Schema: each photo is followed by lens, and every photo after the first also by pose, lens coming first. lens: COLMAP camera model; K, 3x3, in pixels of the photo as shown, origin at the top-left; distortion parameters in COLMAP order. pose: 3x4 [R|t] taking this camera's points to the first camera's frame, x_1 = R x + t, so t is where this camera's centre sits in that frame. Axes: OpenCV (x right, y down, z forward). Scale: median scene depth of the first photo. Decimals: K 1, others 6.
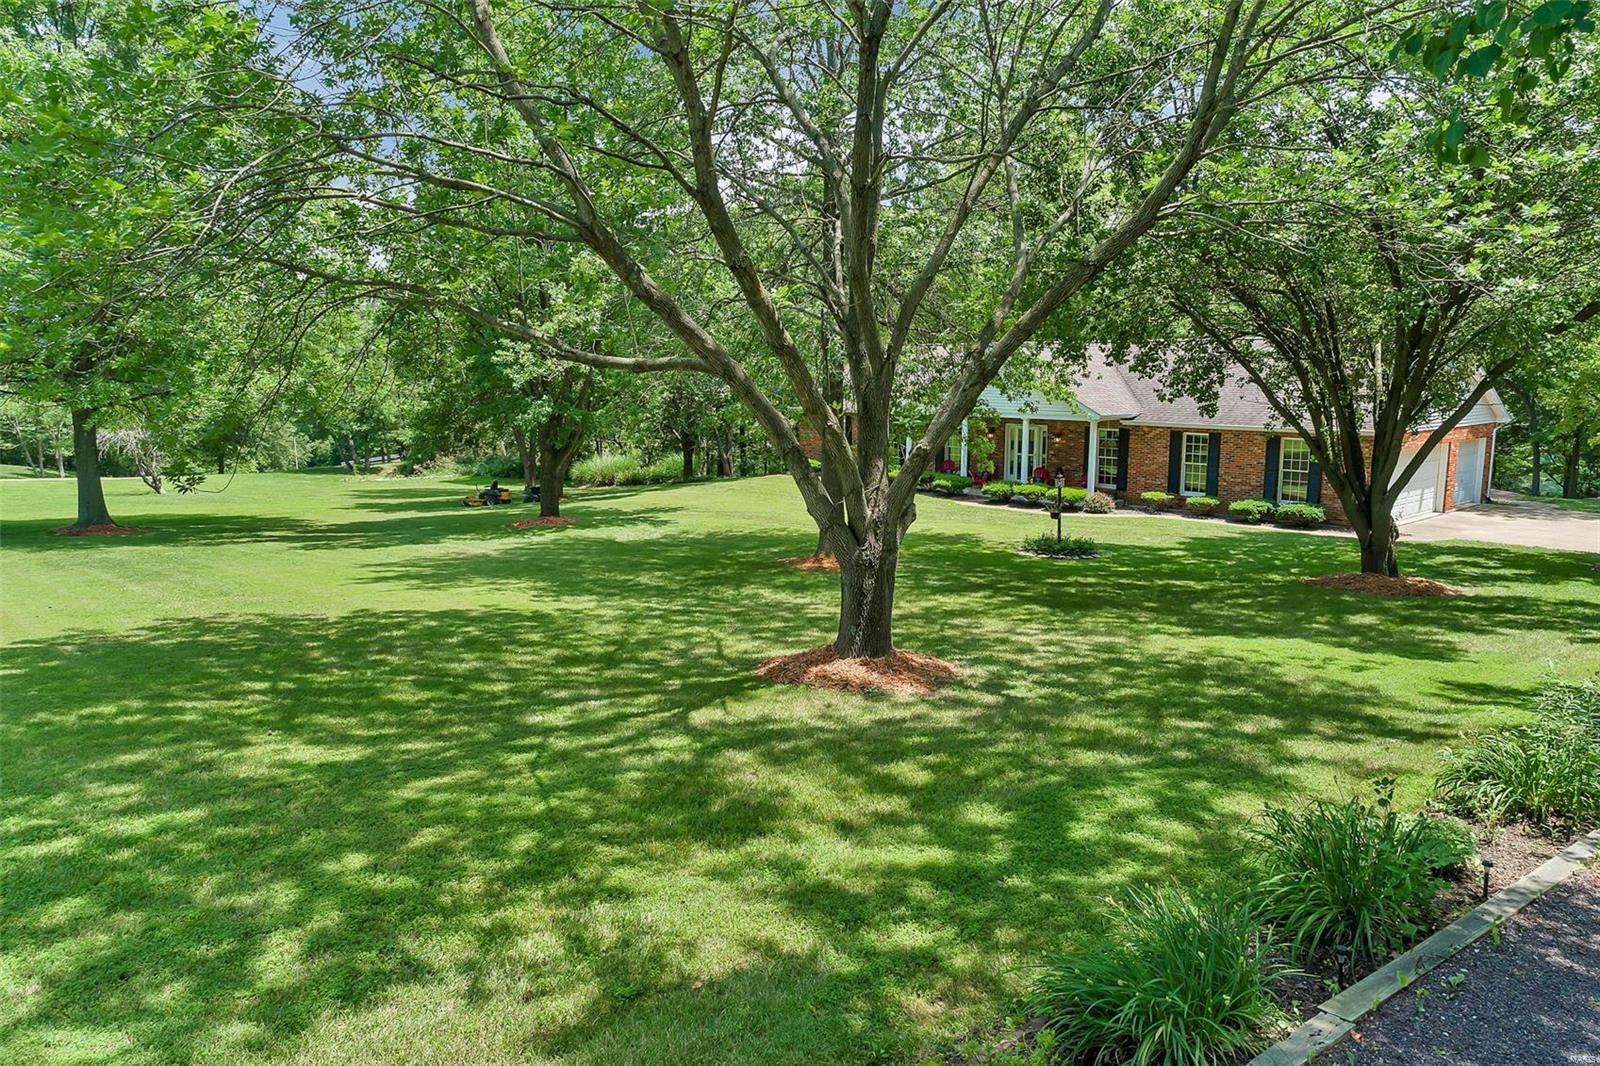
lens RADIAL K [[1100.1, 0, 801.5], [0, 1100.1, 528.4], [0, 0, 1]] dist [-0.011050, 0.013227]
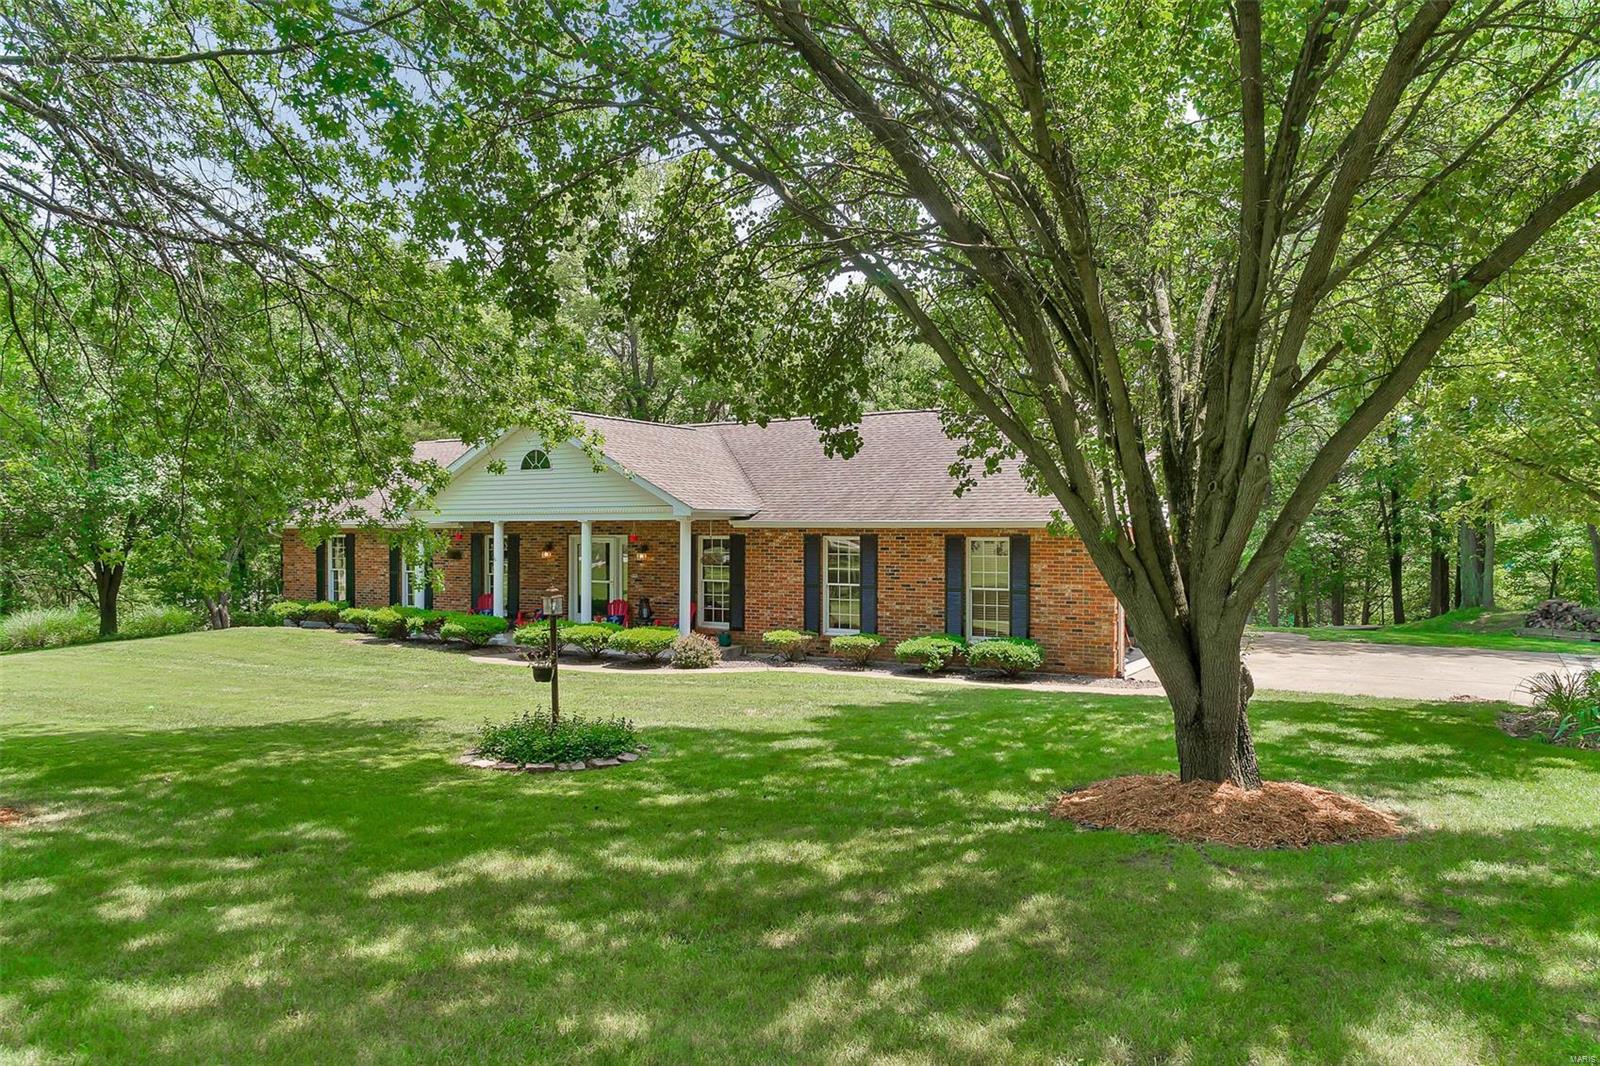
lens RADIAL K [[1107.0, 0, 785.8], [0, 1107.0, 529.5], [0, 0, 1]] dist [-0.014019, -0.002409]
pose [[0.961100, -0.001574, 0.276197, 0.151758], [0.041759, 0.989317, -0.139674, -0.002013], [-0.273026, 0.145775, 0.950898, 0.399236]]
